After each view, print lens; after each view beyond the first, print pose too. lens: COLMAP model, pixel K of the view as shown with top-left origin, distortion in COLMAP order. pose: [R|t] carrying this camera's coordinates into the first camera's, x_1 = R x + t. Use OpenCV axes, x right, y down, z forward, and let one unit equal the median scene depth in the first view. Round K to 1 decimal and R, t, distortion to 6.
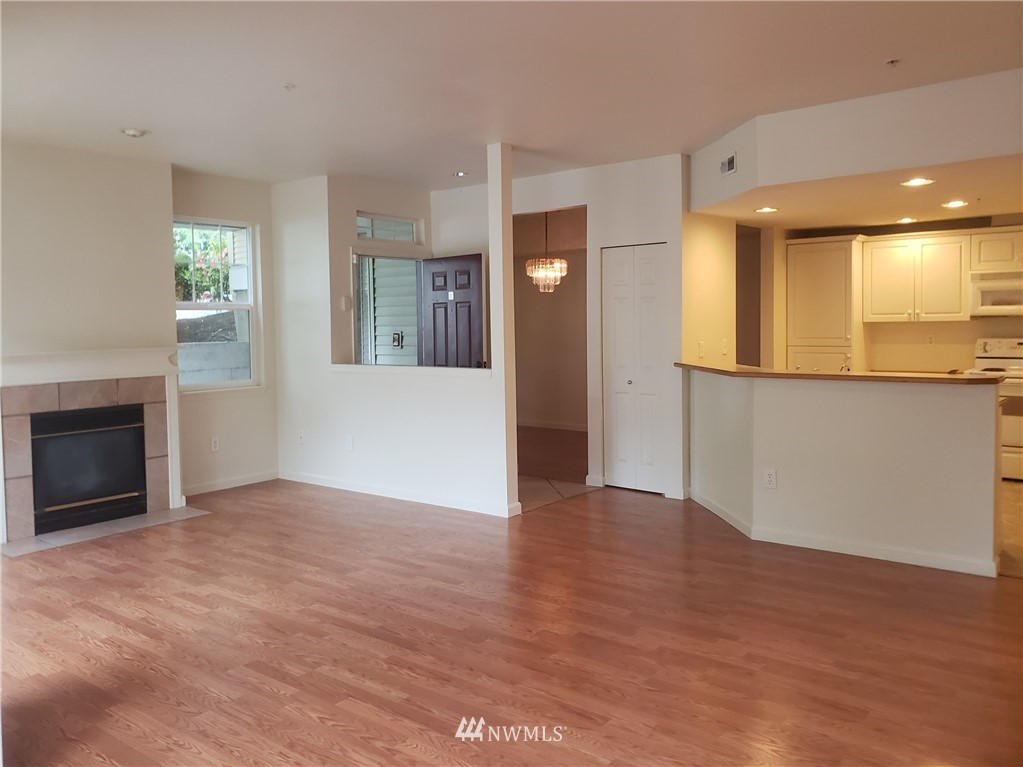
lens RADIAL K [[827.8, 0, 484.8], [0, 827.8, 347.3], [0, 0, 1]] dist [0.026033, -0.018079]
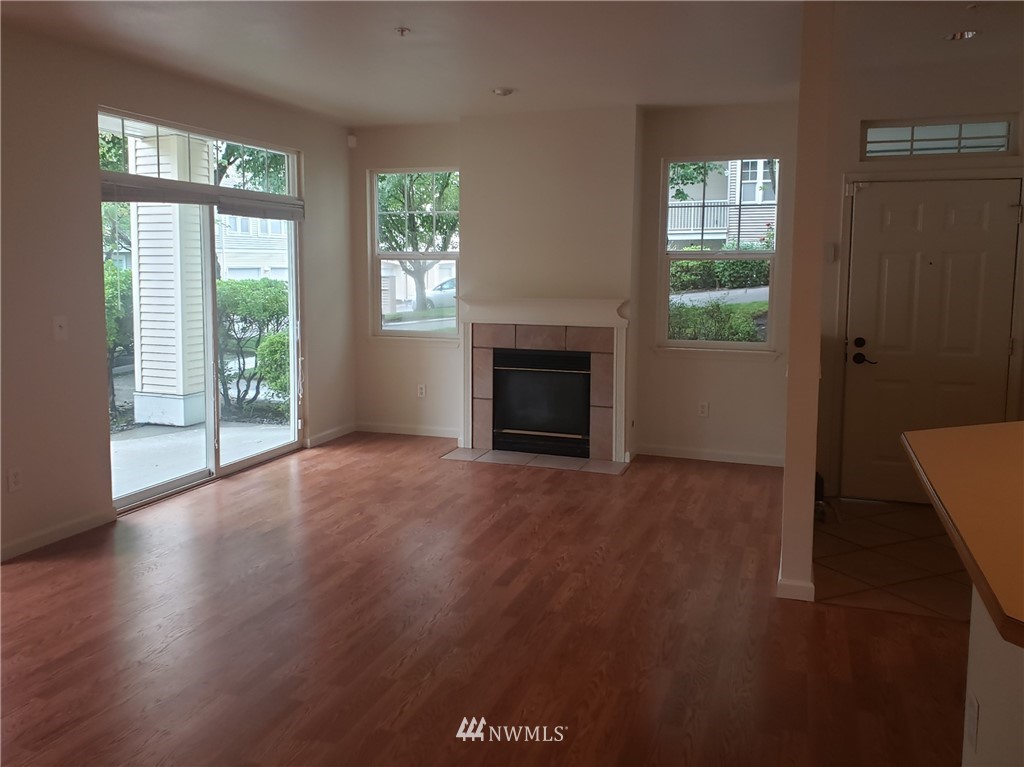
lens RADIAL K [[828.6, 0, 506.9], [0, 828.6, 353.8], [0, 0, 1]] dist [0.026033, -0.018079]
pose [[0.345571, 0.116662, -0.931112, 0.533629], [-0.047459, 0.993145, 0.106821, -0.036611], [0.937192, 0.007276, 0.348739, 0.580834]]
